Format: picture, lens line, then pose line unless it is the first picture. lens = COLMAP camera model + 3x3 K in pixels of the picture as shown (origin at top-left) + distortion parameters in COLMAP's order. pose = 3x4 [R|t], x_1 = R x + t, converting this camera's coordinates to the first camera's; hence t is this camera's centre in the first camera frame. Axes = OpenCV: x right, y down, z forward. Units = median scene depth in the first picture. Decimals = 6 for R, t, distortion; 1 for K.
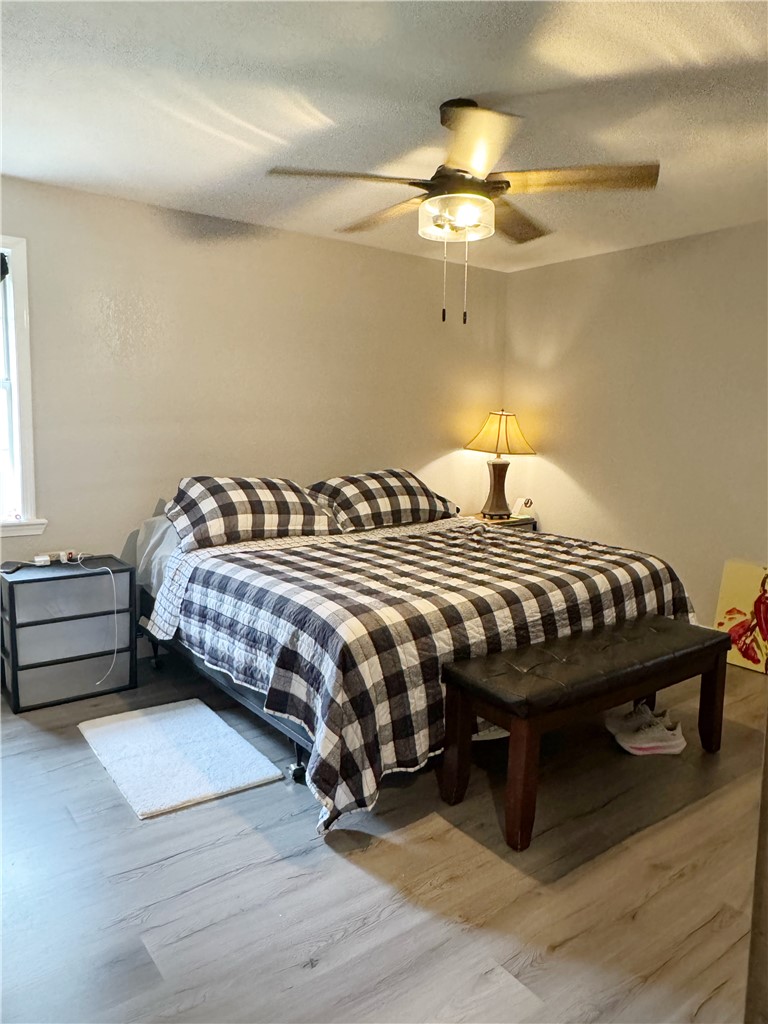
lens RADIAL K [[728.9, 0, 383.3], [0, 728.9, 506.7], [0, 0, 1]] dist [0.010688, 0.002290]
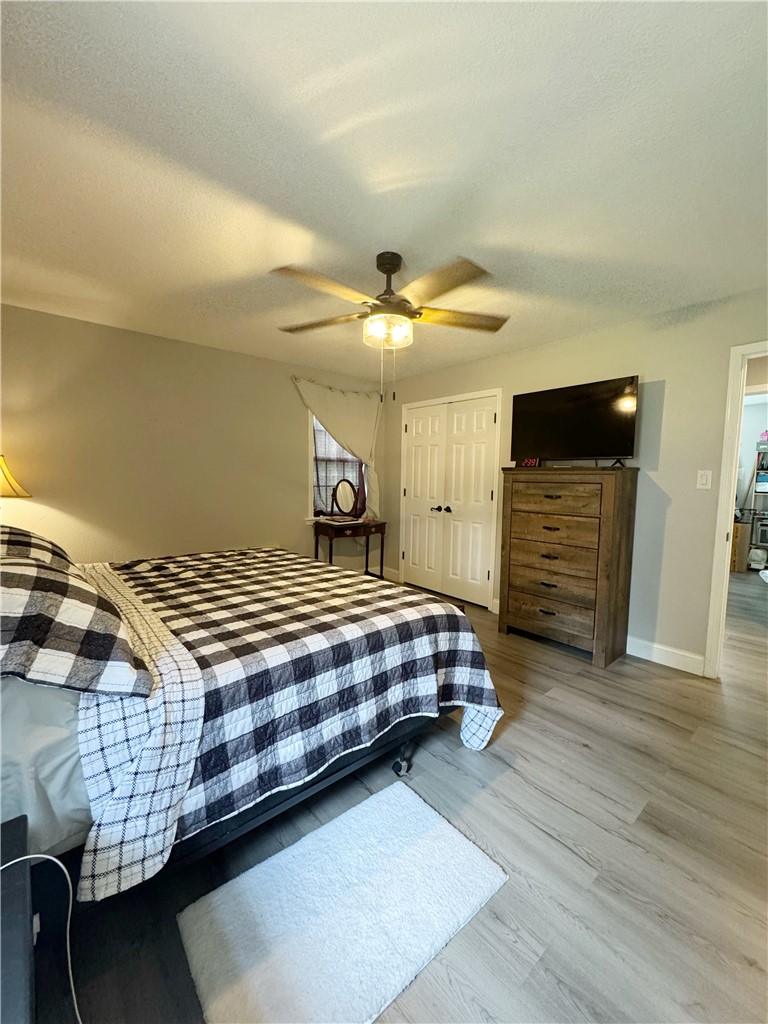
lens RADIAL K [[417.4, 0, 384.1], [0, 417.4, 518.9], [0, 0, 1]] dist [-0.004627, -0.000287]
pose [[-0.077306, -0.113966, 0.990472, -0.633024], [0.109477, 0.986468, 0.122049, -0.095113], [-0.990979, 0.117869, -0.063783, 0.896206]]
